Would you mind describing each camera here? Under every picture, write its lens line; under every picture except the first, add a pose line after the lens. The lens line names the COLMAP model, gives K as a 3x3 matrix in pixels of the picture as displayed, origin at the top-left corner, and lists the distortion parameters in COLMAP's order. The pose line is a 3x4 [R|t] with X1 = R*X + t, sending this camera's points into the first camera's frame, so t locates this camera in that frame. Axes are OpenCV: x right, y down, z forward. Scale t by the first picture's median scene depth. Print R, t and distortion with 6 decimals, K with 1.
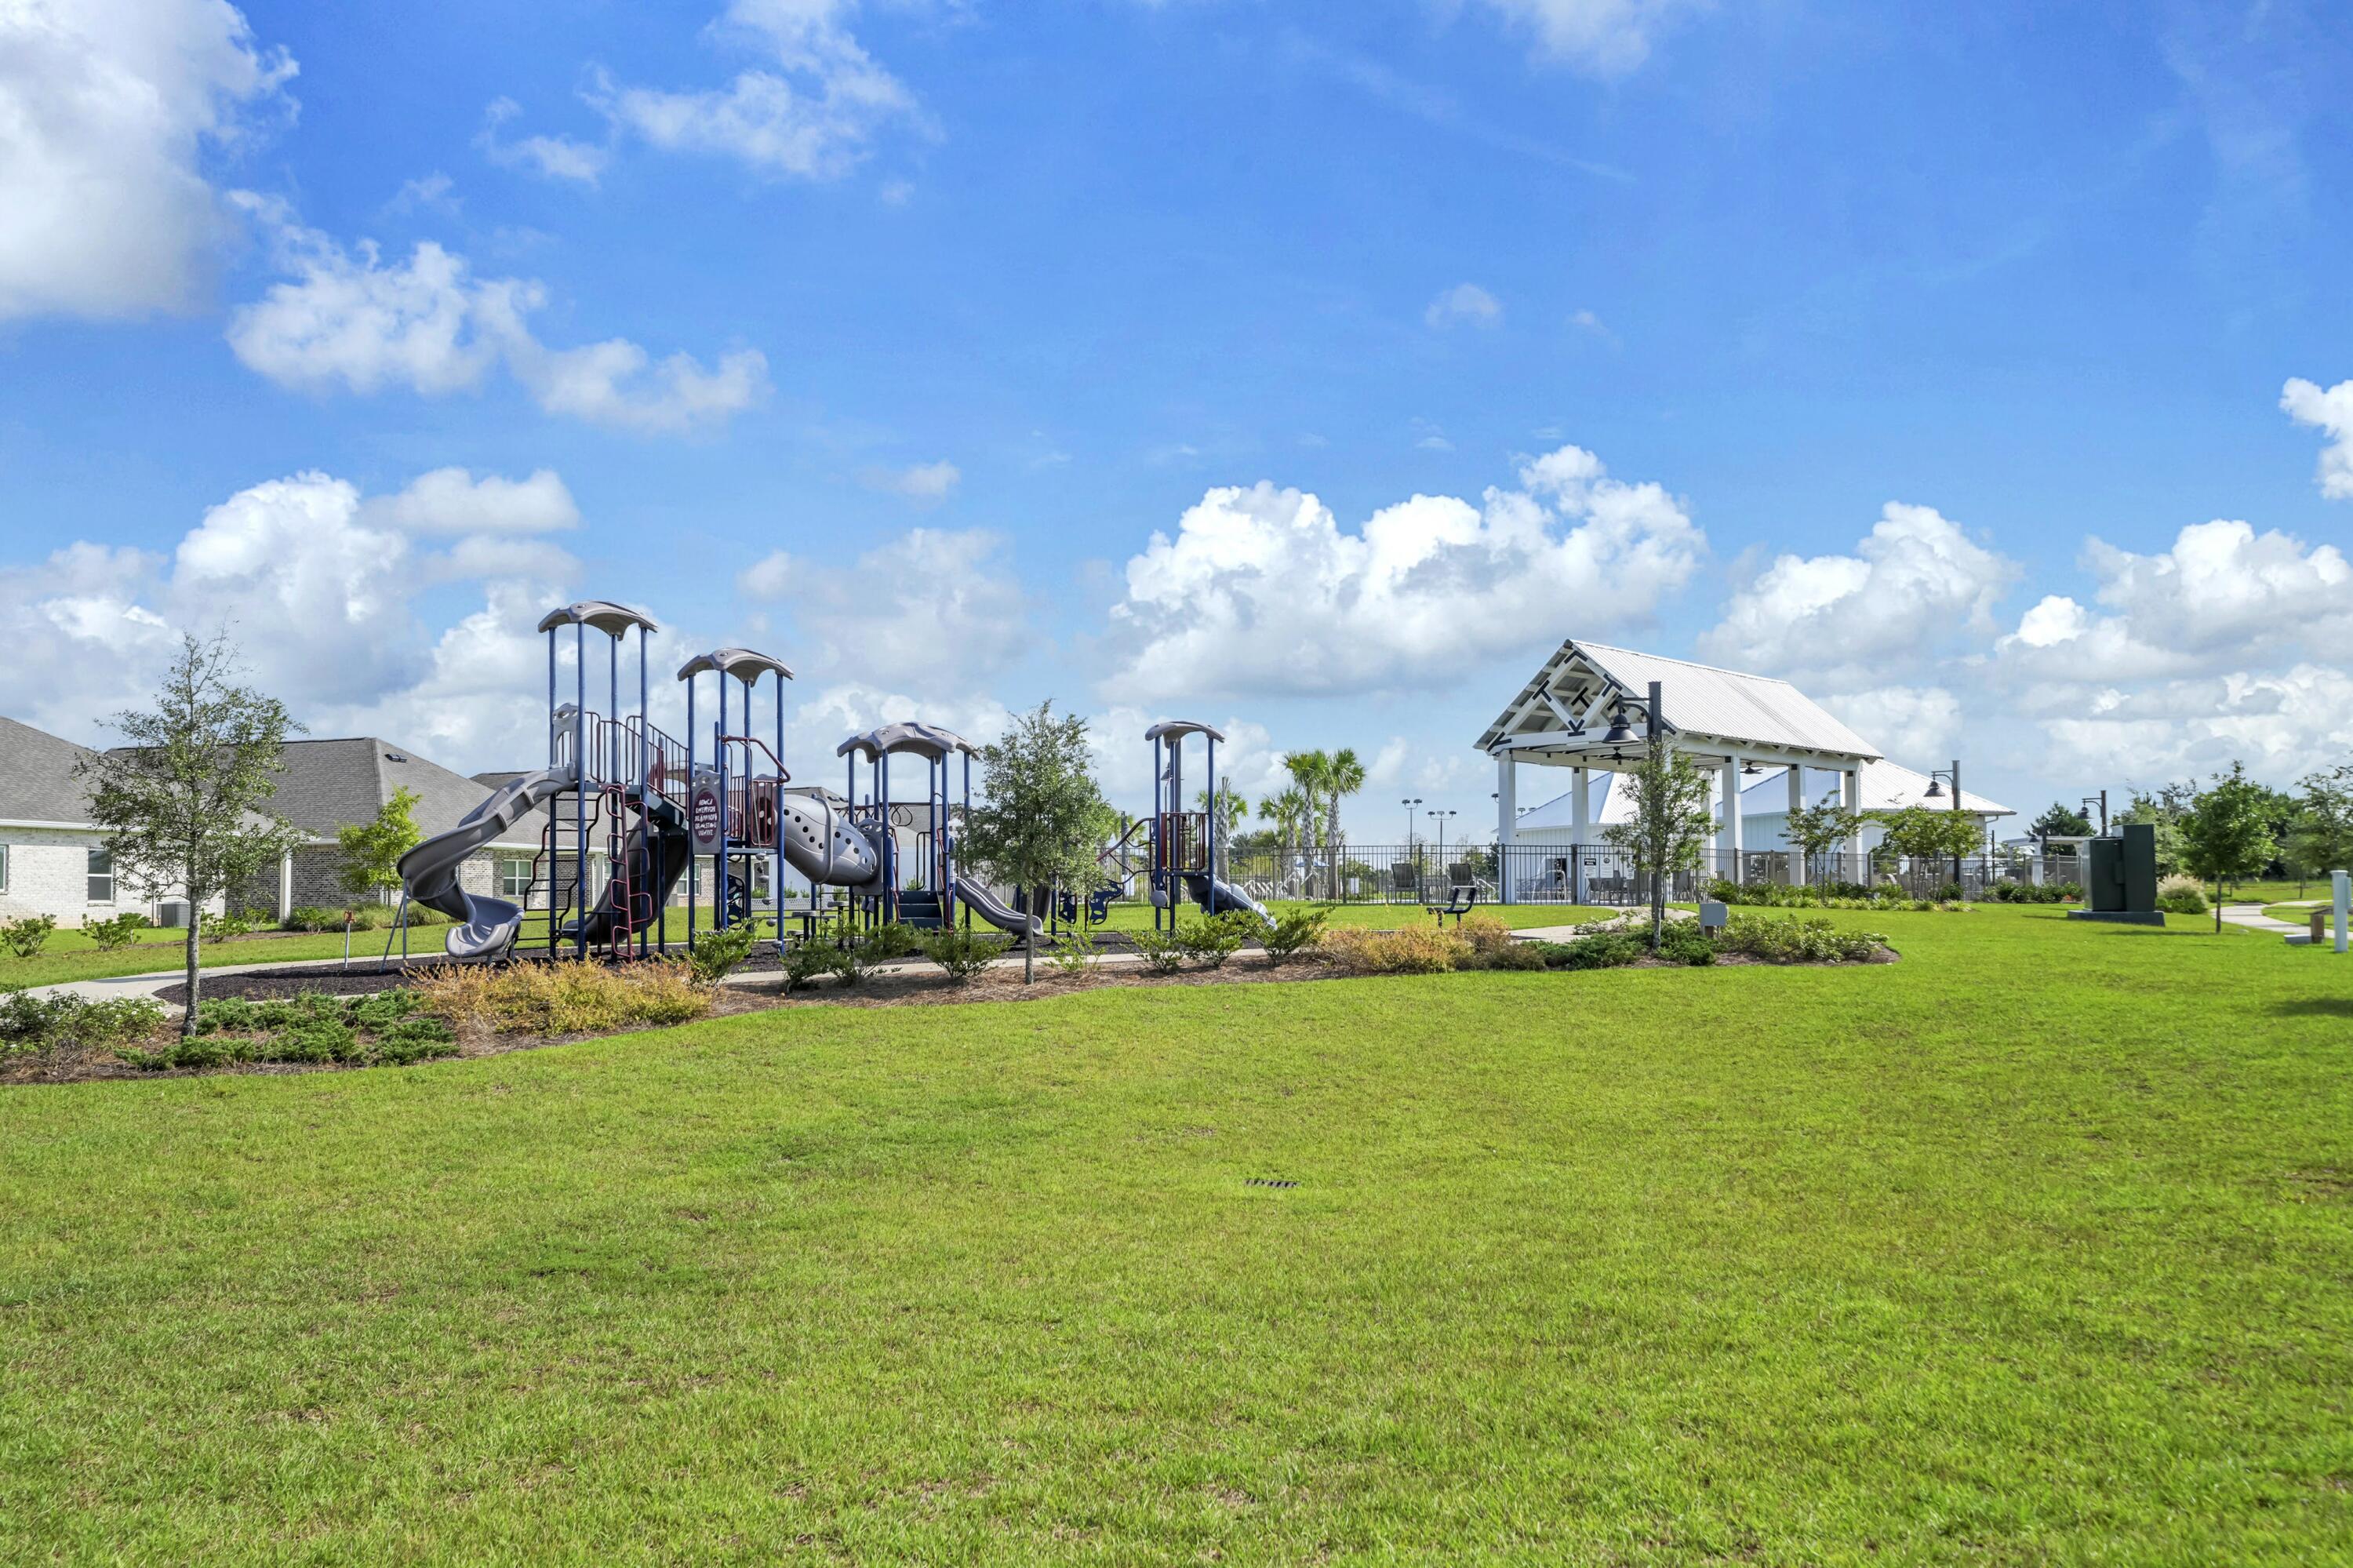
lens RADIAL K [[1867.4, 0, 1194.8], [0, 1867.4, 892.1], [0, 0, 1]] dist [0.003151, -0.002202]
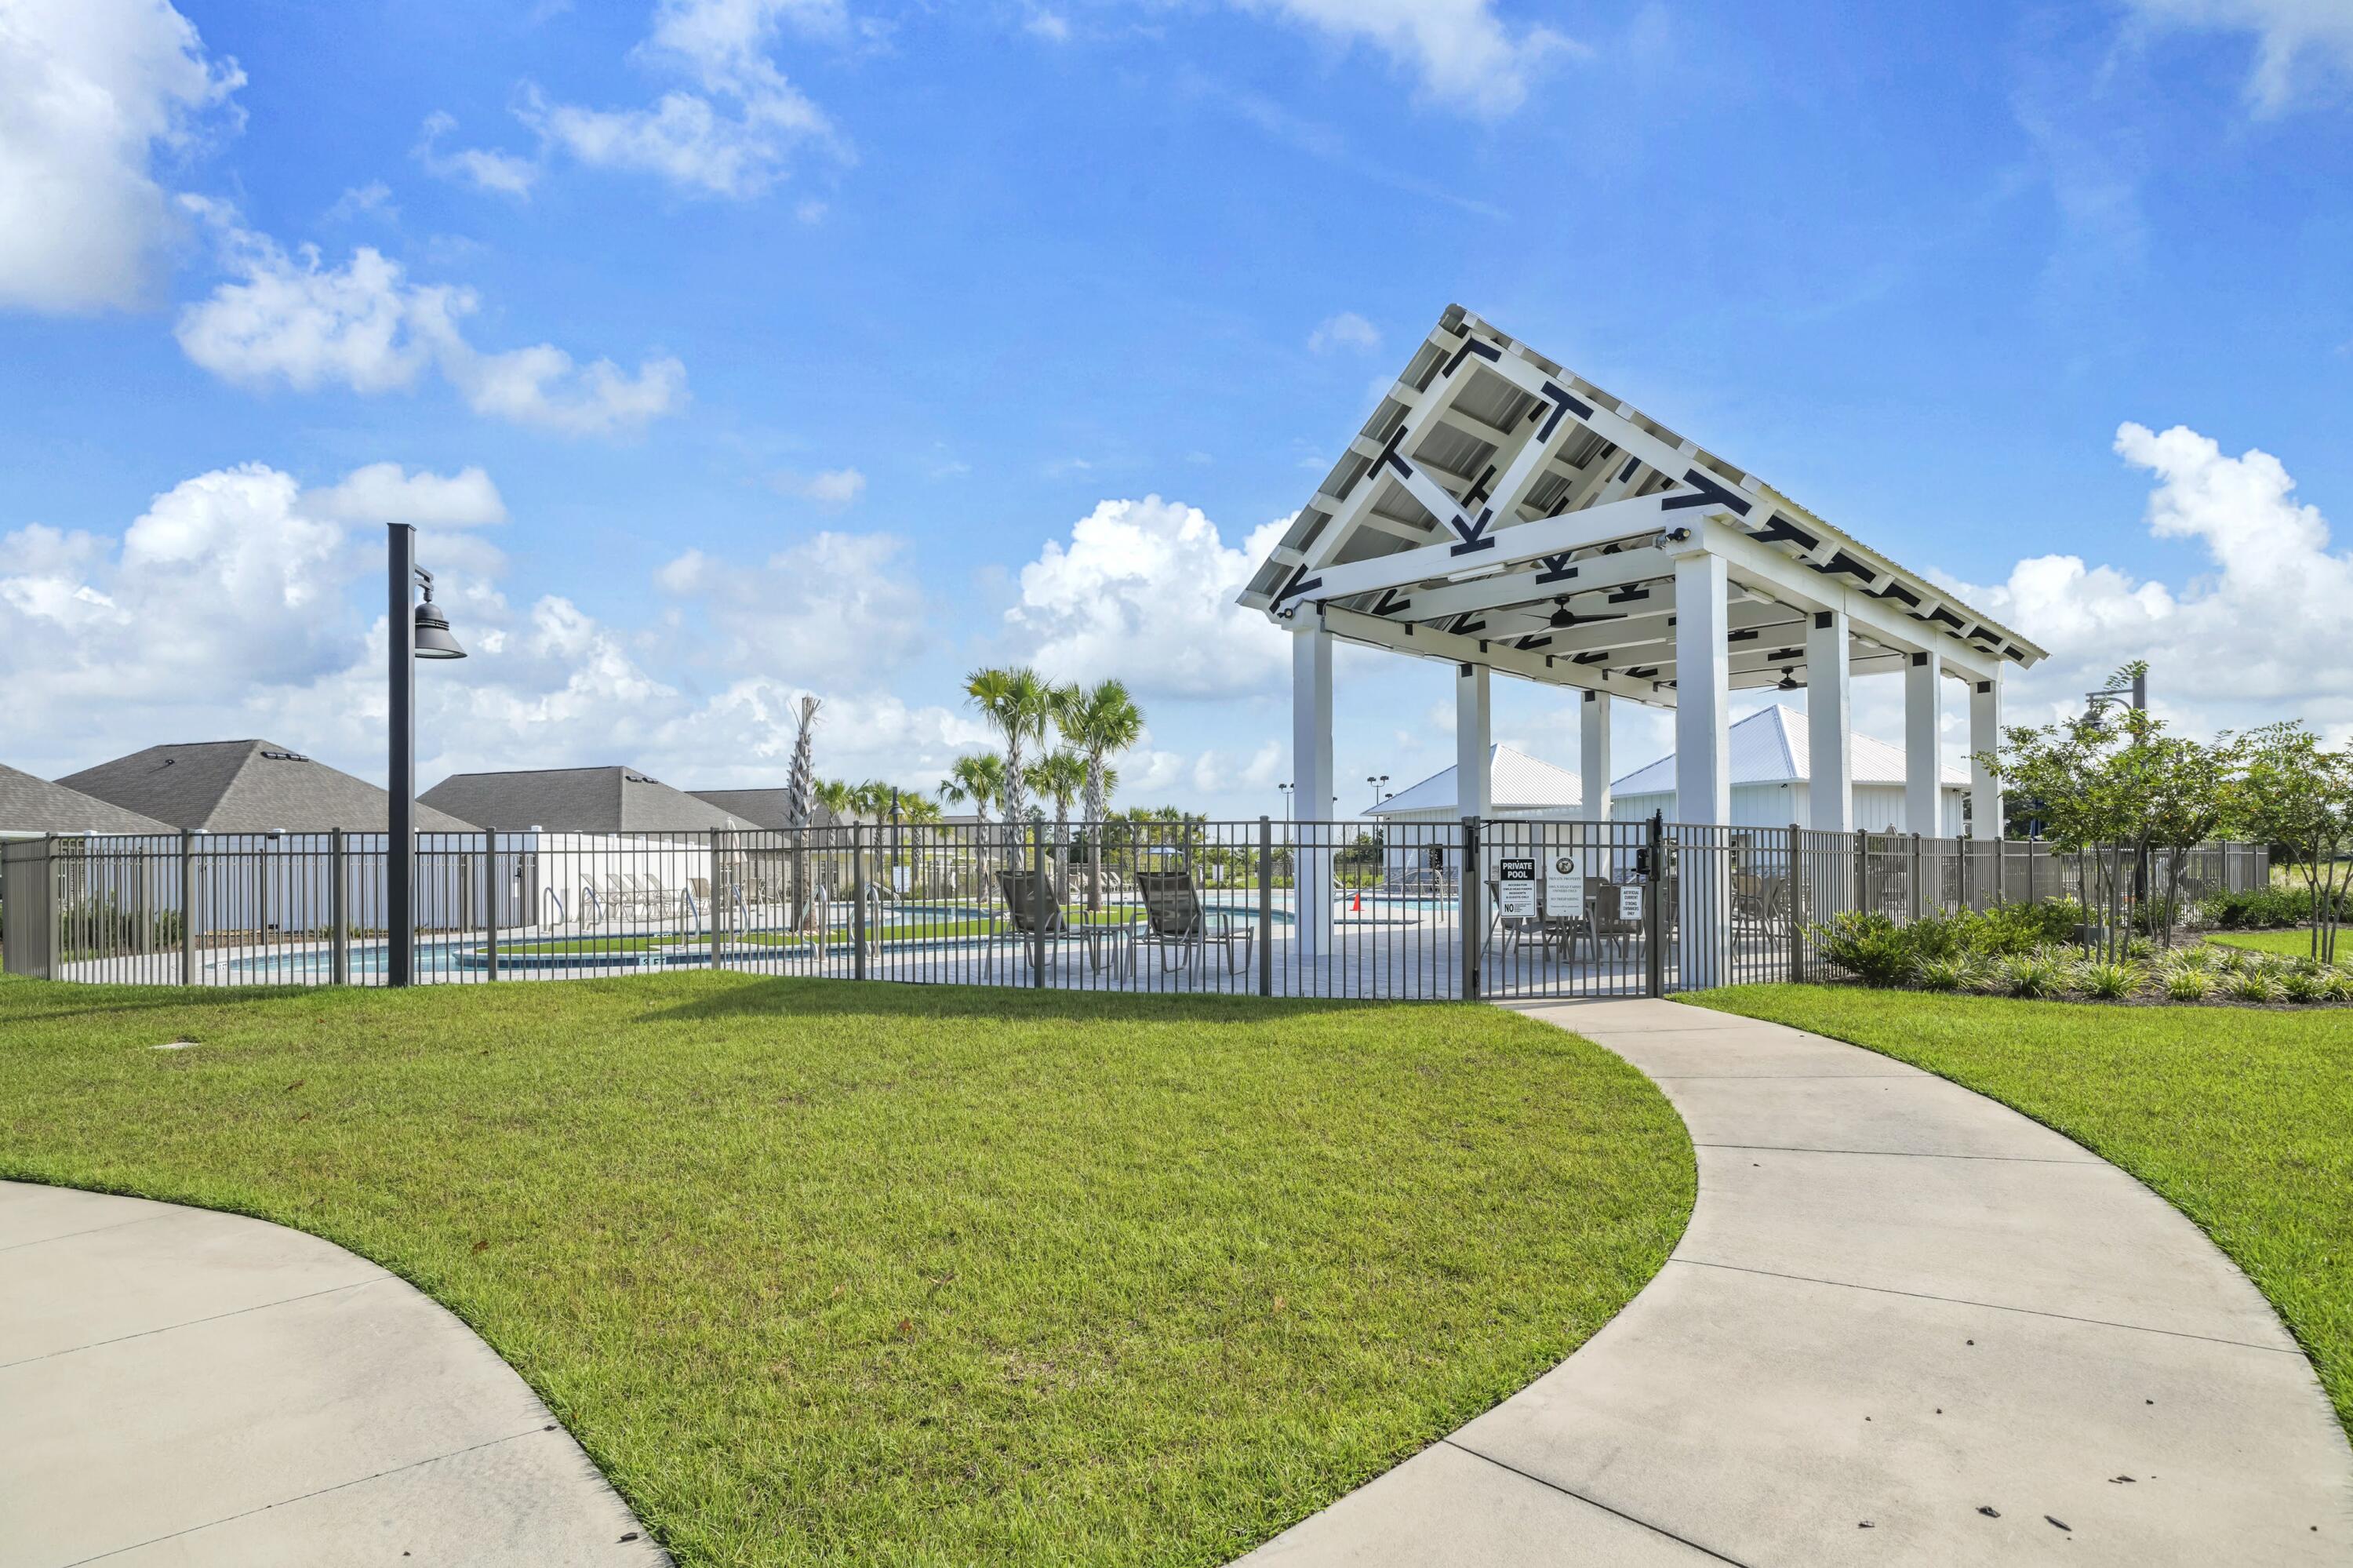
lens RADIAL K [[1222.0, 0, 1192.5], [0, 1222.0, 877.4], [0, 0, 1]] dist [0.000381, 0.000142]
pose [[0.999650, 0.025392, 0.007410, 0.059870], [-0.025377, 0.999676, -0.002157, -0.002803], [-0.007462, 0.001968, 0.999970, 0.307568]]
